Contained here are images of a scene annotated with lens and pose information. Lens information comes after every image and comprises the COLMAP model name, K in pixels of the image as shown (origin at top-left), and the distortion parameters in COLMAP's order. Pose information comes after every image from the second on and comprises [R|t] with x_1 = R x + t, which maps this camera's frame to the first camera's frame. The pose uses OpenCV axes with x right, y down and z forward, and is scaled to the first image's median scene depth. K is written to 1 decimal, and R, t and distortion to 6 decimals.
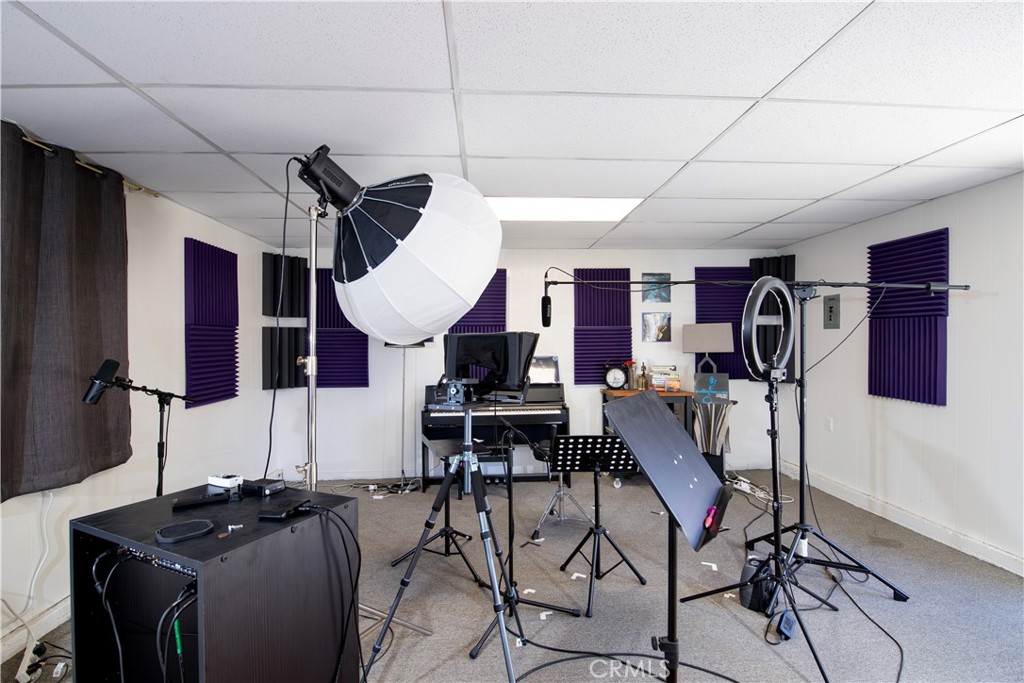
lens RADIAL K [[454.0, 0, 507.6], [0, 454.0, 343.3], [0, 0, 1]] dist [-0.001424, -0.000465]
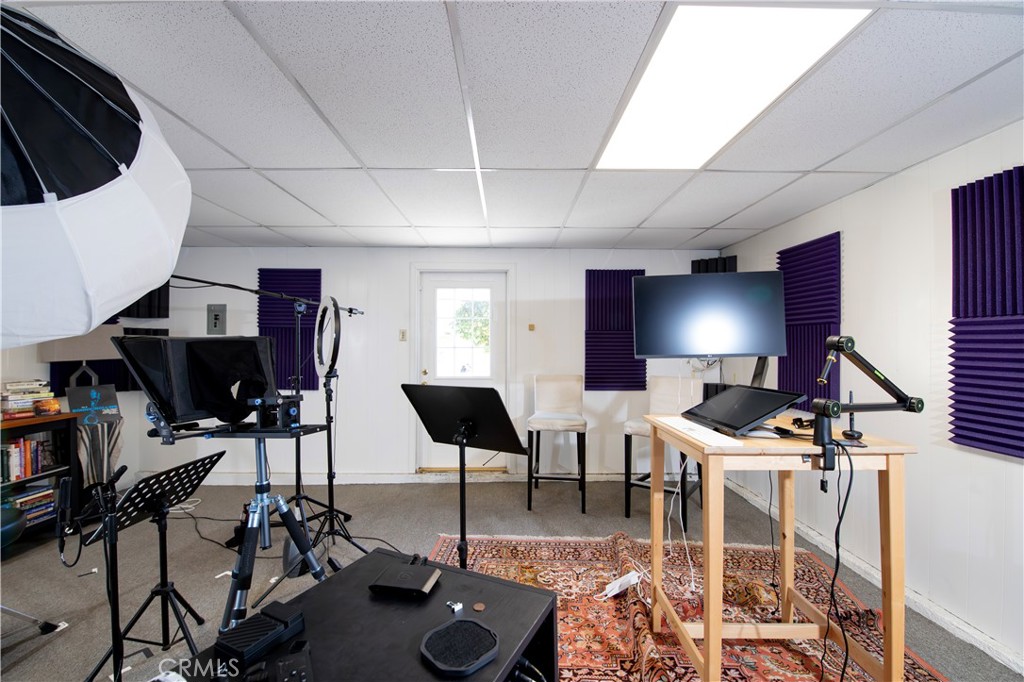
lens RADIAL K [[454.0, 0, 507.6], [0, 454.0, 342.8], [0, 0, 1]] dist [-0.001424, -0.000465]
pose [[0.059974, 0.004220, 0.998191, -0.413239], [0.006571, 0.999968, -0.004622, -0.003233], [-0.998178, 0.006836, 0.059945, 0.271702]]
